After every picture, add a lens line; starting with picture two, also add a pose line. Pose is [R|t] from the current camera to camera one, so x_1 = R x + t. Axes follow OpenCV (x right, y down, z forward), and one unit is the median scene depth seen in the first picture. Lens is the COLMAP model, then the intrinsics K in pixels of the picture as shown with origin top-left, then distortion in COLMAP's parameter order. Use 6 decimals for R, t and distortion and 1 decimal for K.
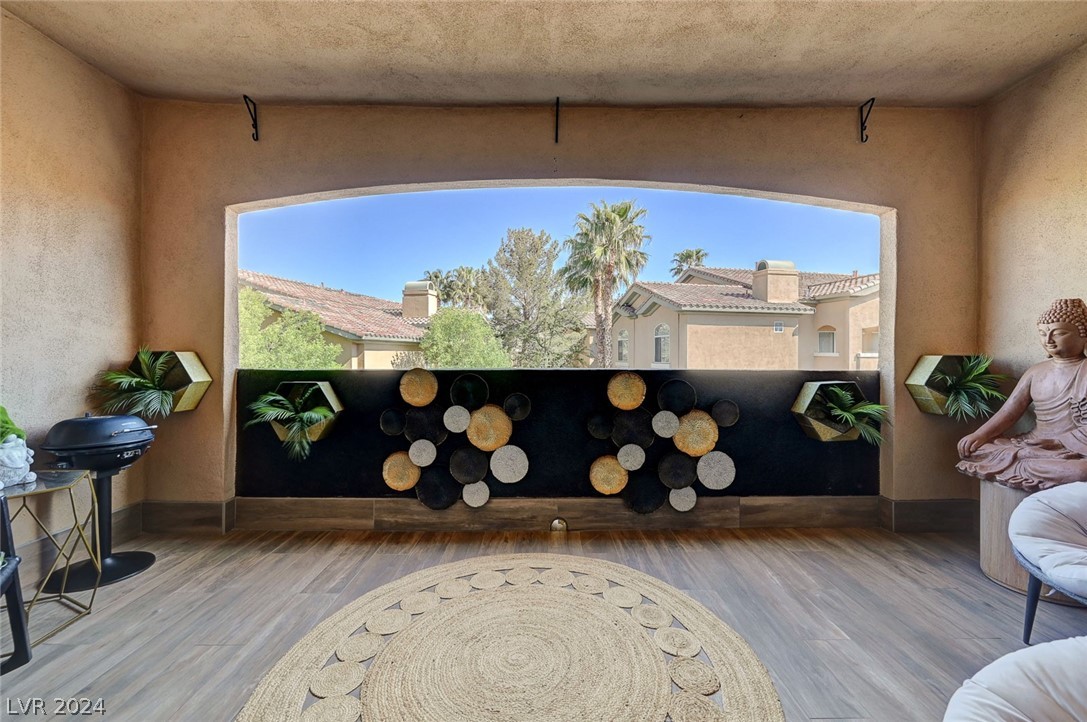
lens RADIAL K [[439.2, 0, 547.0], [0, 439.2, 360.2], [0, 0, 1]] dist [-0.001639, -0.000091]
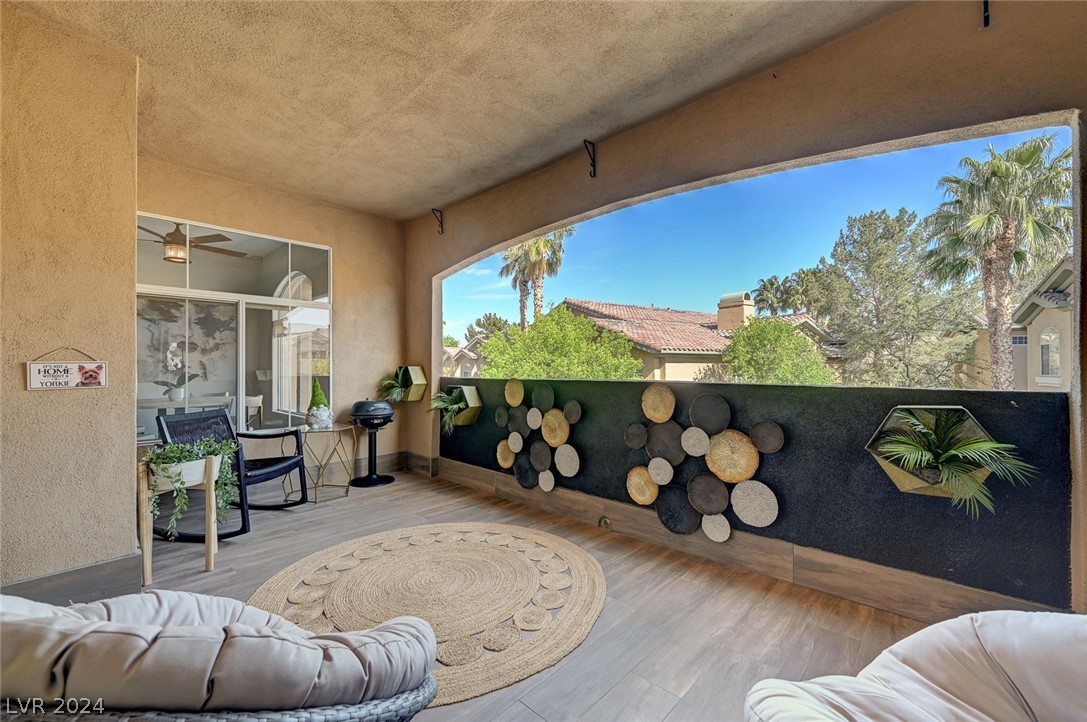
lens RADIAL K [[439.2, 0, 564.6], [0, 439.2, 368.4], [0, 0, 1]] dist [-0.001639, -0.000091]
pose [[0.729405, -0.001530, -0.684081, 0.720195], [-0.004853, 0.999961, -0.007411, -0.000923], [0.684065, 0.008725, 0.729369, 0.137441]]
